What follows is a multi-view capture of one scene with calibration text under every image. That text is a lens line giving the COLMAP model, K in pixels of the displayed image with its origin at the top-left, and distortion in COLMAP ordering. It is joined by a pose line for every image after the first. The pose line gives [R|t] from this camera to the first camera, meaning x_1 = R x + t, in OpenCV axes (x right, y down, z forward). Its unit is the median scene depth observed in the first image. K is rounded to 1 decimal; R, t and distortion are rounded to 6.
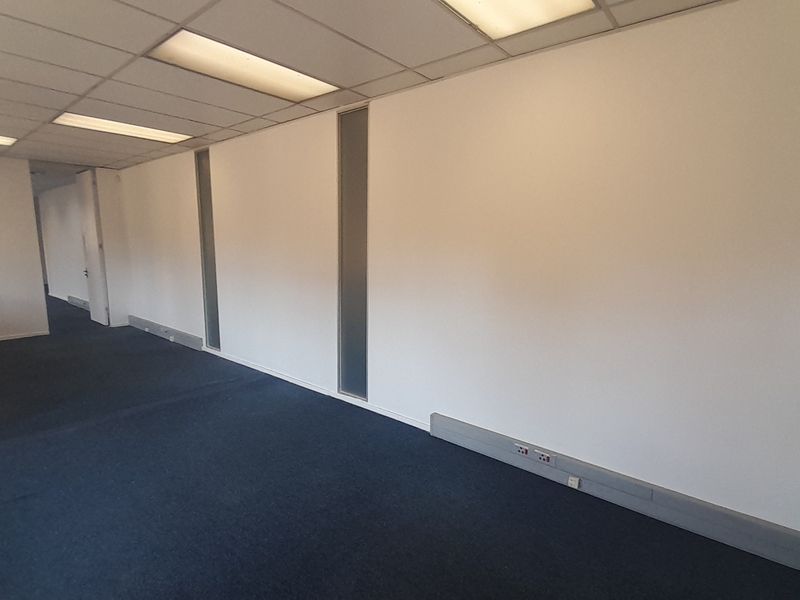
lens RADIAL K [[420.0, 0, 401.7], [0, 420.0, 312.3], [0, 0, 1]] dist [0.020257, -0.014807]
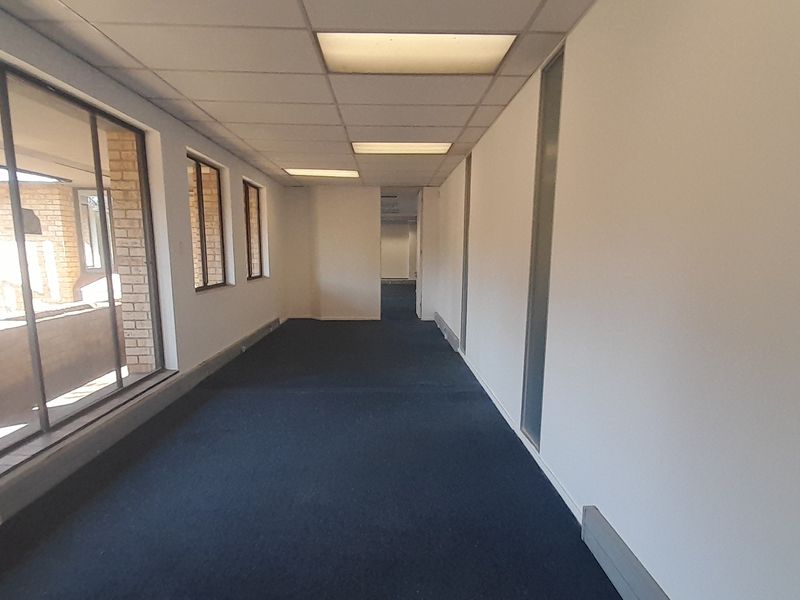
lens RADIAL K [[420.0, 0, 392.1], [0, 420.0, 312.8], [0, 0, 1]] dist [0.020257, -0.014807]
pose [[0.665978, 0.098891, -0.739388, 0.252285], [-0.113693, 0.993050, 0.030412, -0.023332], [0.737257, 0.063810, 0.672593, 0.277439]]
